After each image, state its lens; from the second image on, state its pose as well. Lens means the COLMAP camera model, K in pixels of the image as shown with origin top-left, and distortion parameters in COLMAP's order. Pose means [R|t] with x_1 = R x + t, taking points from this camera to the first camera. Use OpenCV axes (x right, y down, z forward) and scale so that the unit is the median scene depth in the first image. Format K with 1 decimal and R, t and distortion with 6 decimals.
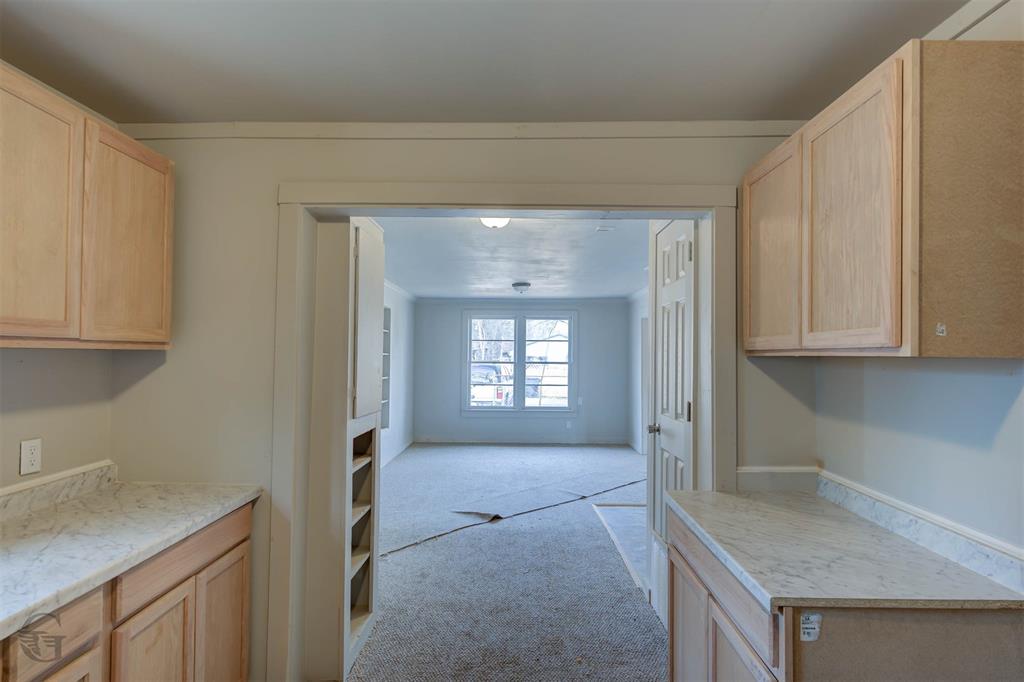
lens RADIAL K [[518.9, 0, 510.3], [0, 518.9, 343.5], [0, 0, 1]] dist [-0.006091, -0.000511]
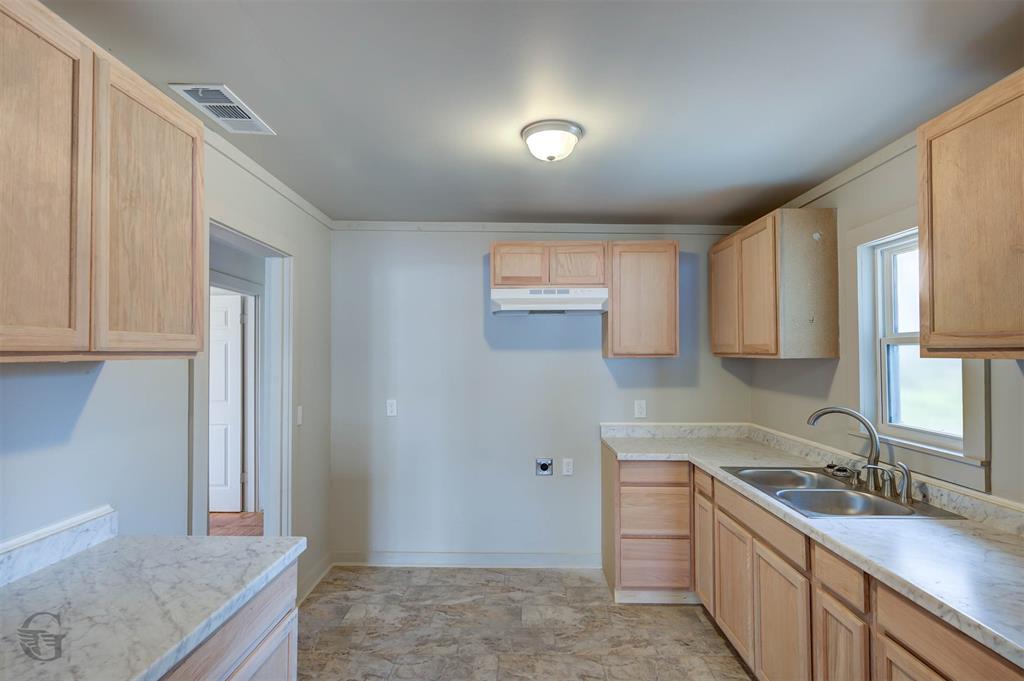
lens RADIAL K [[518.9, 0, 513.4], [0, 518.9, 346.5], [0, 0, 1]] dist [-0.006091, -0.000511]
pose [[-0.999948, -0.009109, -0.004607, -0.008641], [-0.008944, 0.999363, -0.034555, 0.009657], [0.004919, -0.034512, -0.999392, 0.704004]]
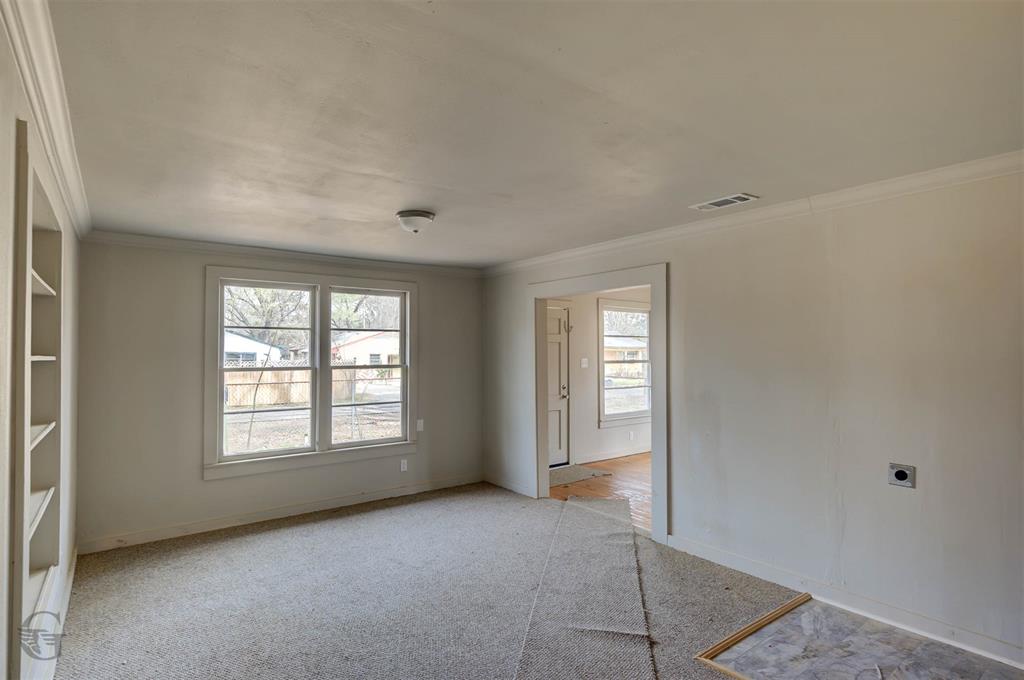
lens RADIAL K [[518.9, 0, 507.2], [0, 518.9, 342.1], [0, 0, 1]] dist [-0.006091, -0.000511]
pose [[0.786800, 0.000420, 0.617208, -0.174153], [-0.004670, 0.999975, 0.005272, 0.004705], [-0.617191, -0.007031, 0.786782, 0.435658]]
